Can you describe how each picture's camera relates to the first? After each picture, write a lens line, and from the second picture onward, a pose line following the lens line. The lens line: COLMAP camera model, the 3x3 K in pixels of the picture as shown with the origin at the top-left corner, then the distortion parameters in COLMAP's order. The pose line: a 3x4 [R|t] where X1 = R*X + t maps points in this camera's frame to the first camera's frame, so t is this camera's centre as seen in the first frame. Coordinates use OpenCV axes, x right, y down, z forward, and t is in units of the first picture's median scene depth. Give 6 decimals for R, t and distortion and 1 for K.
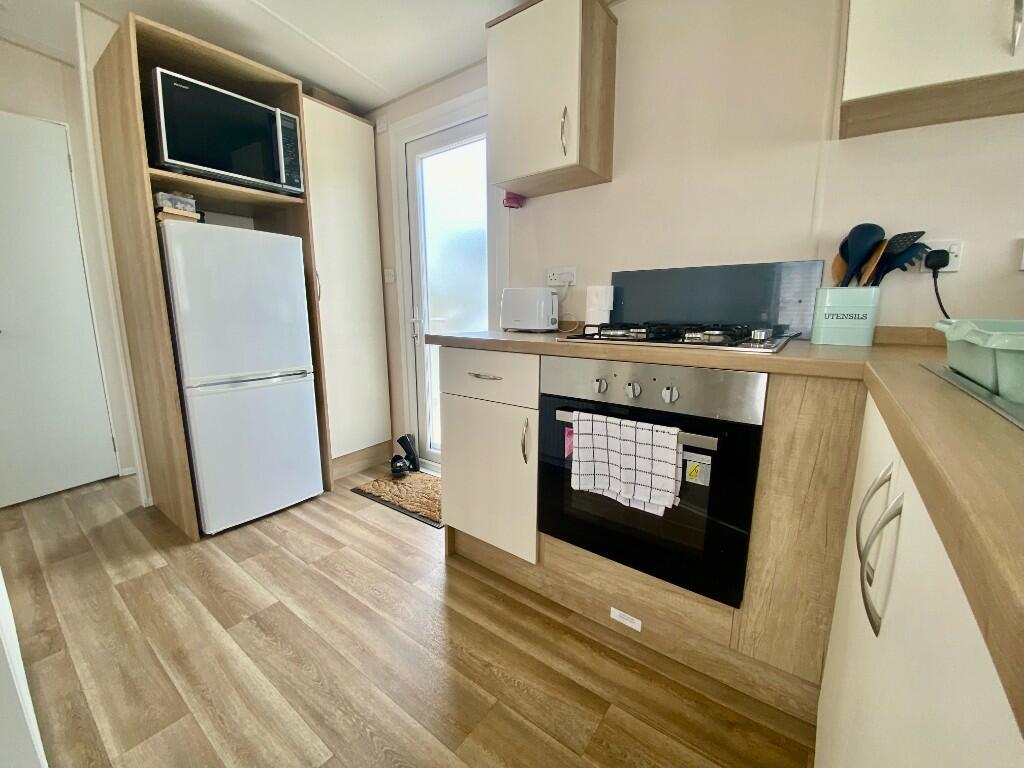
lens RADIAL K [[418.6, 0, 512.0], [0, 418.6, 385.5], [0, 0, 1]] dist [-0.011530, -0.003025]
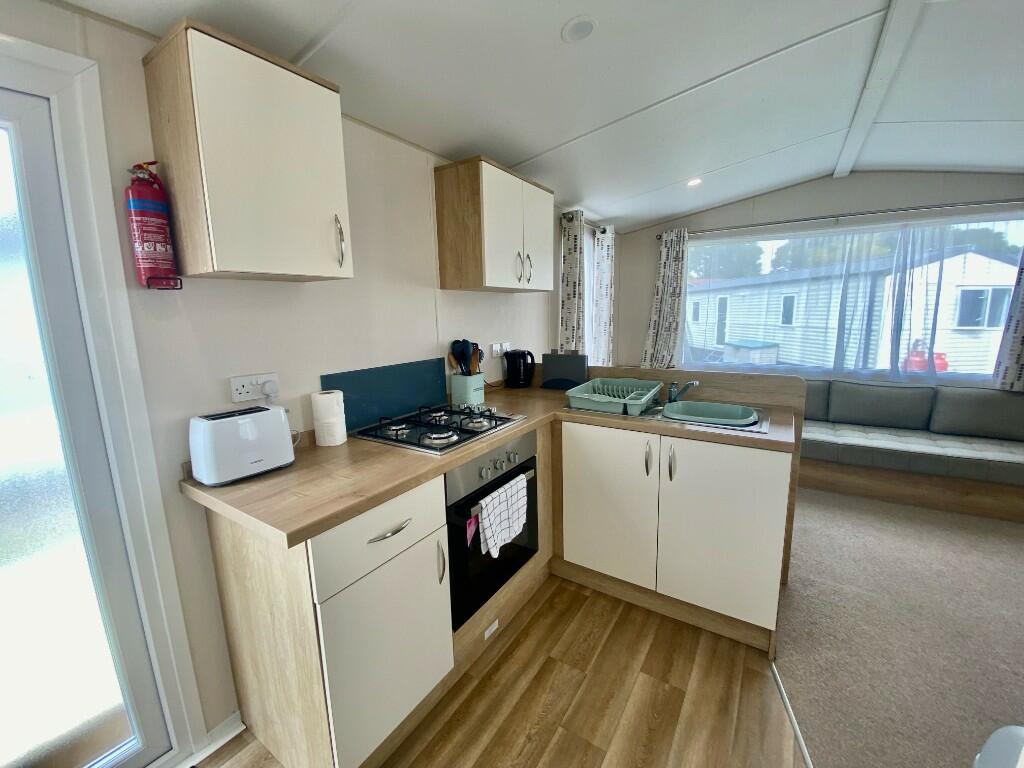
lens RADIAL K [[418.6, 0, 510.6], [0, 418.6, 377.5], [0, 0, 1]] dist [-0.011530, -0.003025]
pose [[-0.063737, -0.160022, 0.985054, -0.994781], [0.213640, 0.961990, 0.170099, -0.473972], [-0.974831, 0.221288, -0.027127, 0.841016]]
